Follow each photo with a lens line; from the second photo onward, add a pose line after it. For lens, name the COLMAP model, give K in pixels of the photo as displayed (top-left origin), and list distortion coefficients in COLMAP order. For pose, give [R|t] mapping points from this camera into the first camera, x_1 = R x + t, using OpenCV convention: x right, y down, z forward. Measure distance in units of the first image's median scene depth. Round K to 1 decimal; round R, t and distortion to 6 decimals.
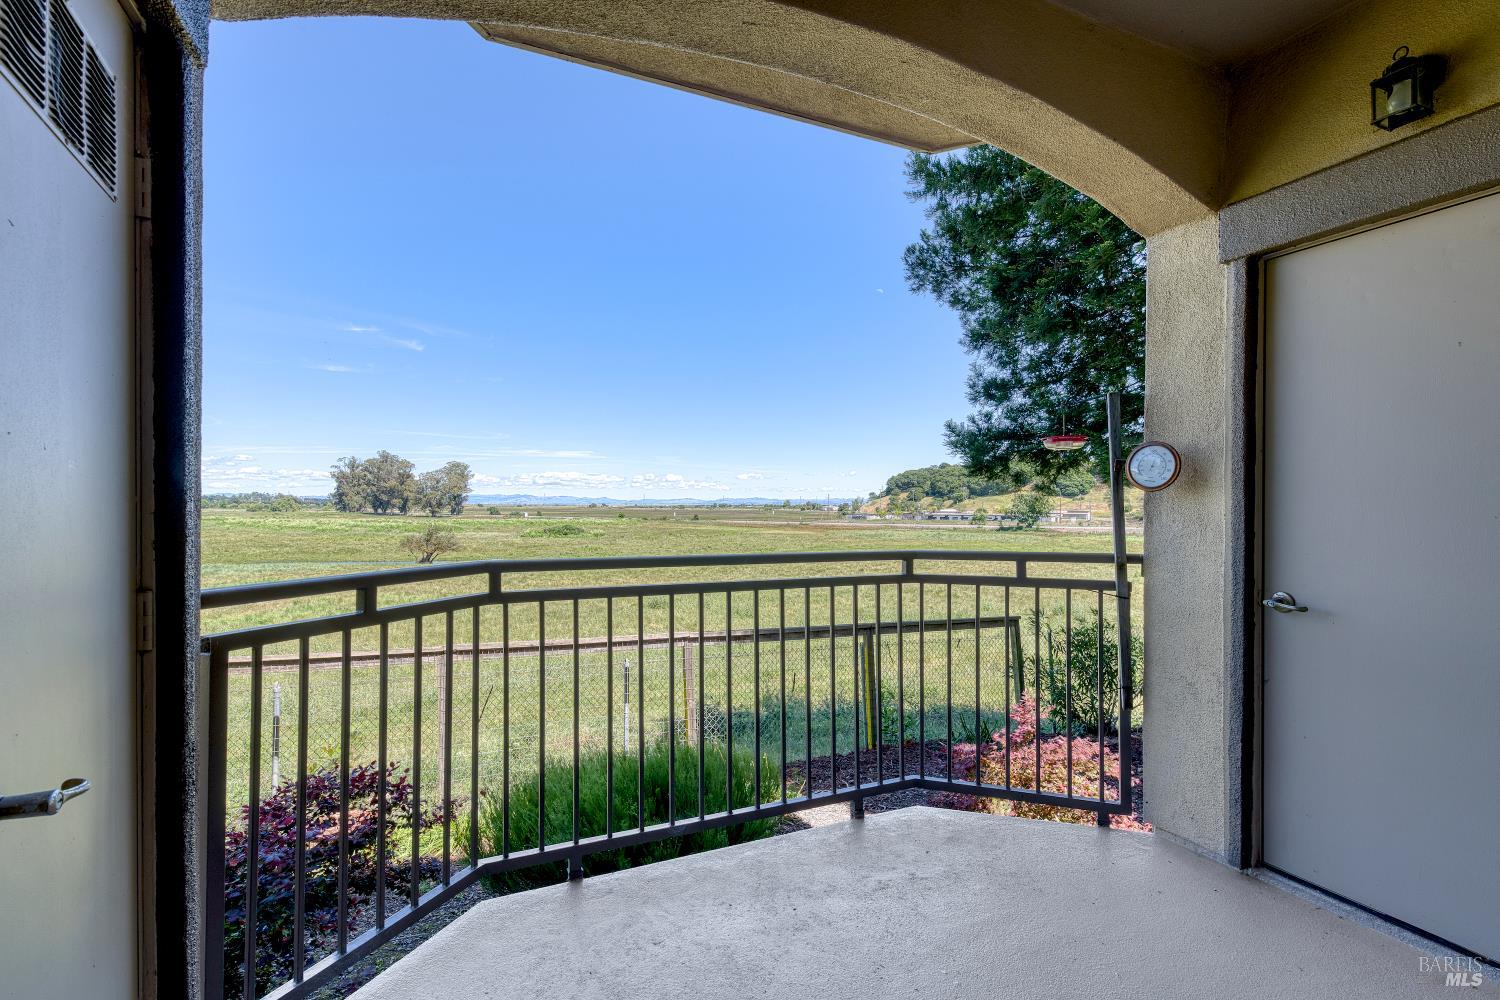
lens RADIAL K [[686.2, 0, 750.0], [0, 686.2, 500.0], [0, 0, 1]] dist [-0.000577, -0.000131]
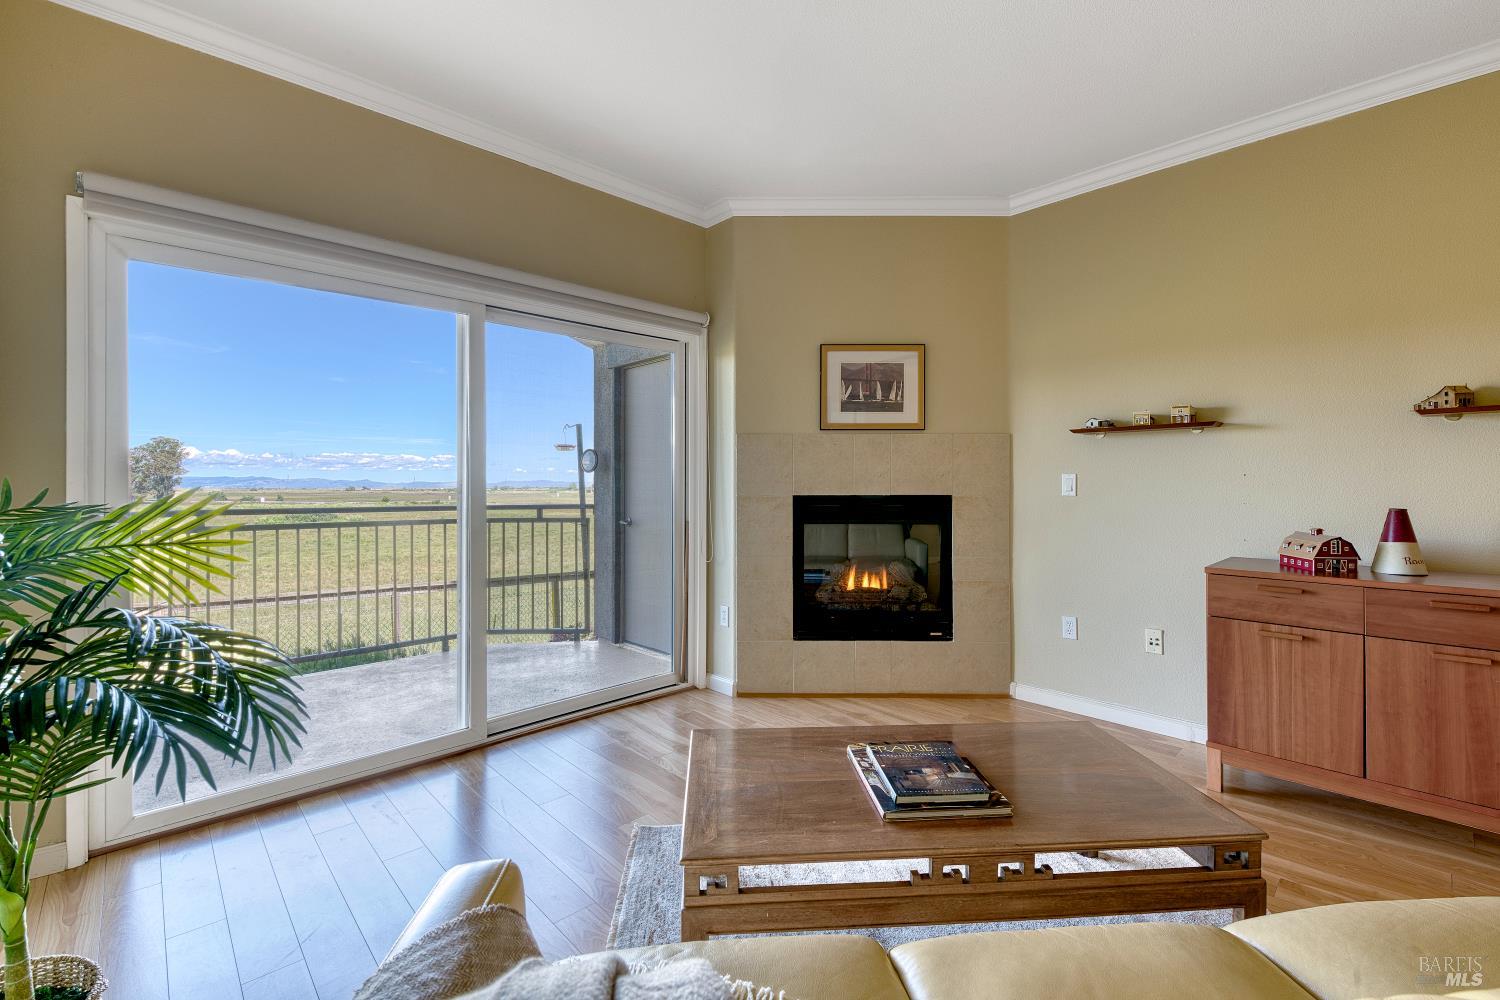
lens RADIAL K [[642.8, 0, 756.0], [0, 642.8, 474.4], [0, 0, 1]] dist [0.000002, -0.000103]
pose [[0.942451, 0.002489, 0.334334, 0.388496], [0.001369, 0.999935, -0.011301, 0.013134], [-0.334340, 0.011109, 0.942387, -0.965500]]
